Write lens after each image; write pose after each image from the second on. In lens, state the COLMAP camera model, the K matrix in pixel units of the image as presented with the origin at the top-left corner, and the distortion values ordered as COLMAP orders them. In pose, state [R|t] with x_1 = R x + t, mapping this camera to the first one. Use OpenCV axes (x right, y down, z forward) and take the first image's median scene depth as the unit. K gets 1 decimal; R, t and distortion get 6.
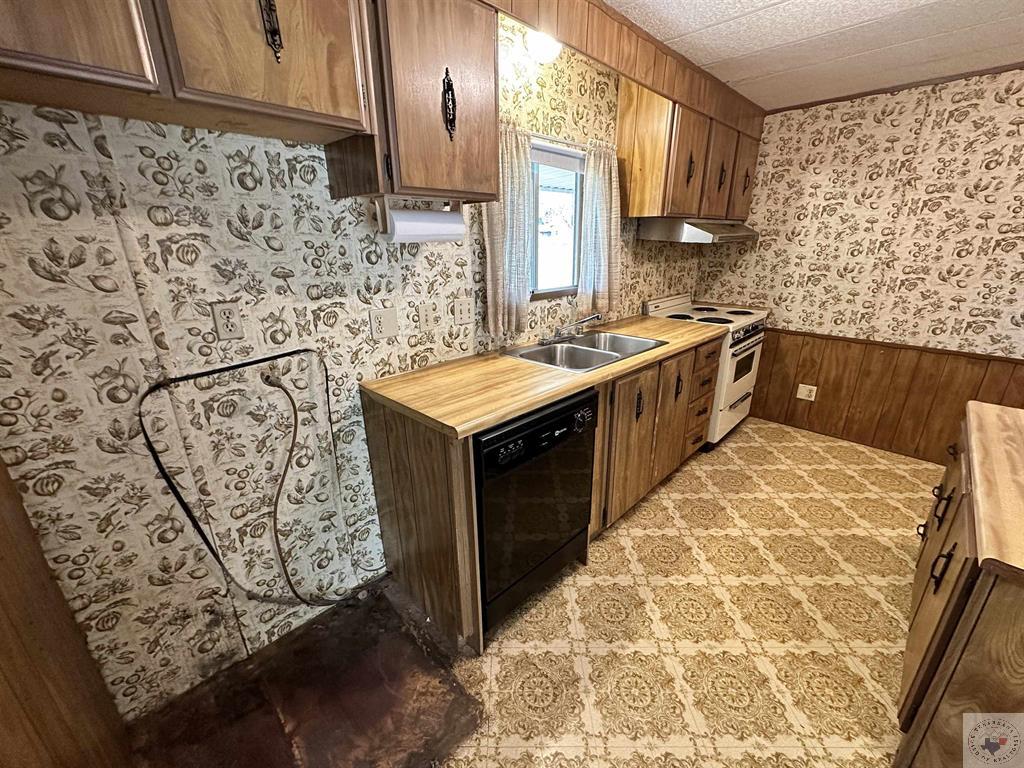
lens RADIAL K [[417.0, 0, 518.3], [0, 417.0, 384.0], [0, 0, 1]] dist [-0.000524, 0.000135]
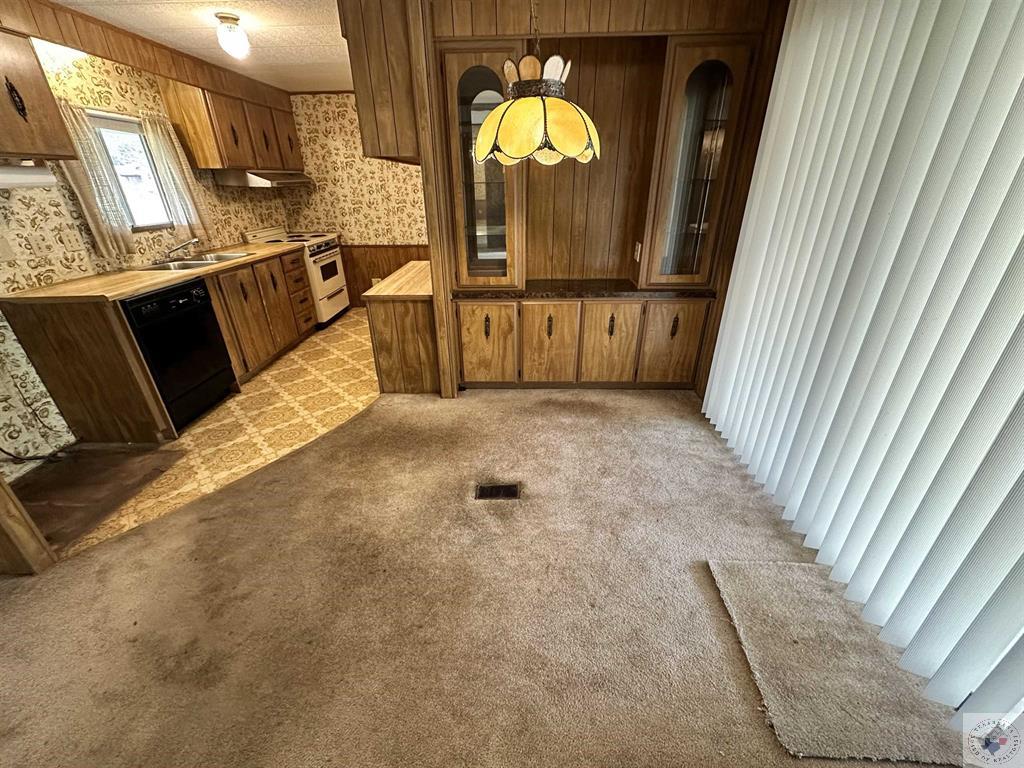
lens RADIAL K [[417.0, 0, 511.8], [0, 417.0, 385.4], [0, 0, 1]] dist [-0.000524, 0.000135]
pose [[0.734560, -0.300176, 0.608536, -0.041476], [0.228436, 0.953875, 0.194780, 0.309645], [-0.638935, -0.004066, 0.769250, -0.886738]]
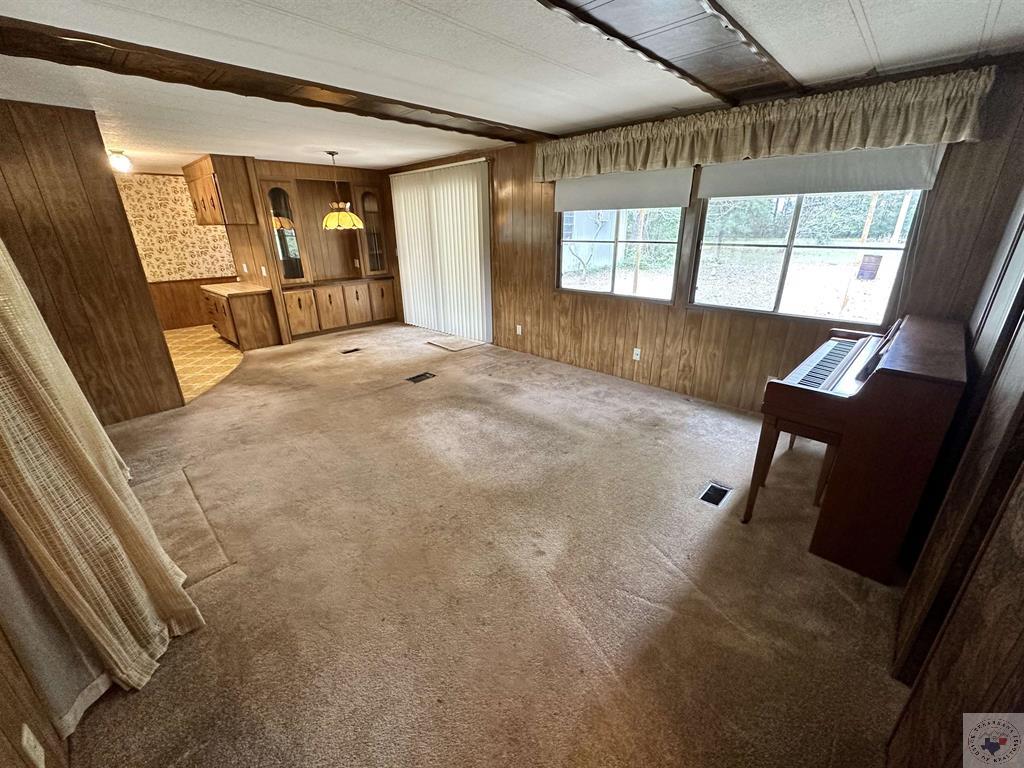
lens RADIAL K [[417.0, 0, 513.3], [0, 417.0, 386.3], [0, 0, 1]] dist [-0.000524, 0.000135]
pose [[-0.009577, -0.354801, 0.934893, -2.107197], [0.342291, 0.877291, 0.336447, 0.416187], [-0.939545, 0.323227, 0.113044, -1.265799]]
